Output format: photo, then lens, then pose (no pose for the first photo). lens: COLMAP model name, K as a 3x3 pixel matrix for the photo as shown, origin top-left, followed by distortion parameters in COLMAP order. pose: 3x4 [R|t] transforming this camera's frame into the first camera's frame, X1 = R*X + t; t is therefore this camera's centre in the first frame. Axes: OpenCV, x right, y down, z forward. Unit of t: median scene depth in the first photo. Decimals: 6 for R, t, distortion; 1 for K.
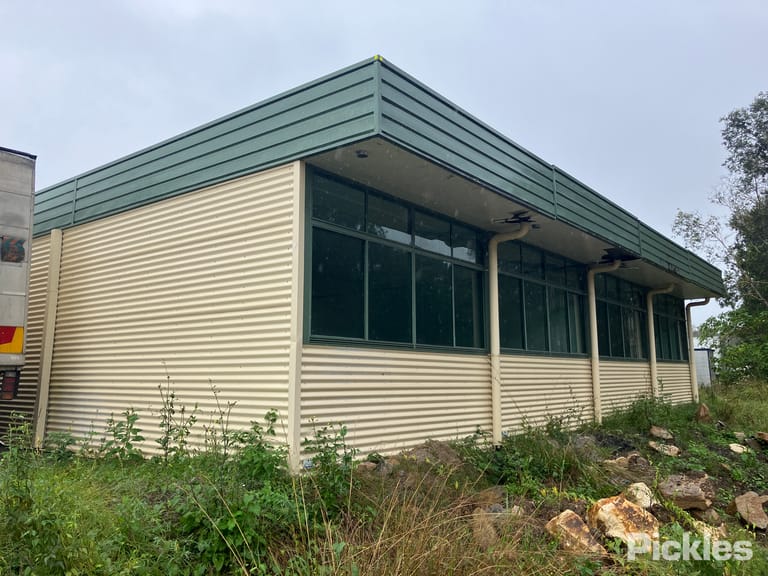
lens RADIAL K [[627.8, 0, 382.8], [0, 627.8, 274.1], [0, 0, 1]] dist [0.016187, -0.015675]
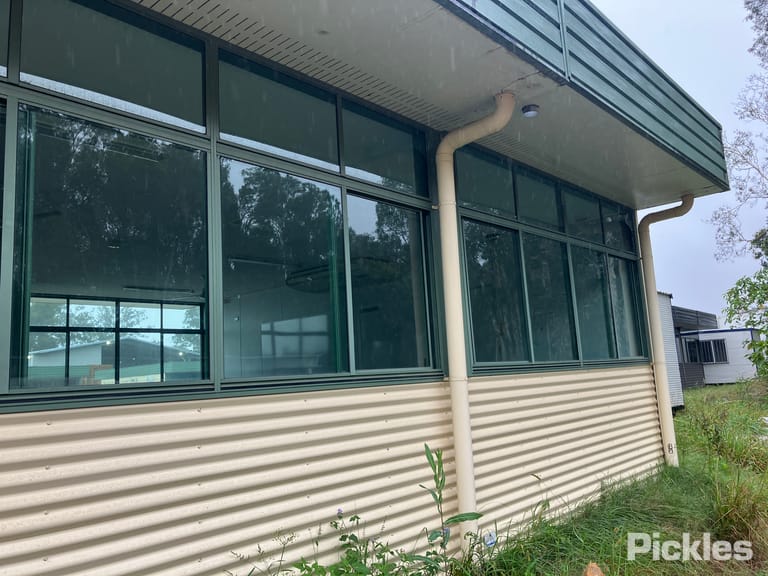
lens RADIAL K [[627.8, 0, 382.8], [0, 627.8, 274.1], [0, 0, 1]] dist [0.016187, -0.015675]
pose [[0.996102, -0.060309, -0.064375, 0.360561], [0.060385, 0.998175, -0.000768, 0.077975], [0.064304, -0.003122, 0.997925, 0.615168]]
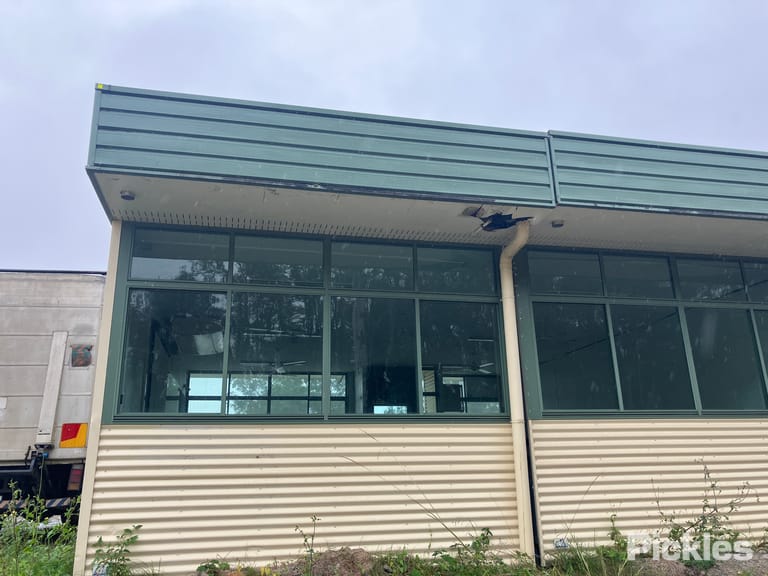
lens RADIAL K [[627.8, 0, 382.8], [0, 627.8, 274.1], [0, 0, 1]] dist [0.016187, -0.015675]
pose [[0.777740, -0.200223, -0.595846, 0.256722], [0.121949, 0.977965, -0.169451, 0.035779], [0.616644, 0.059126, 0.785019, 0.189227]]
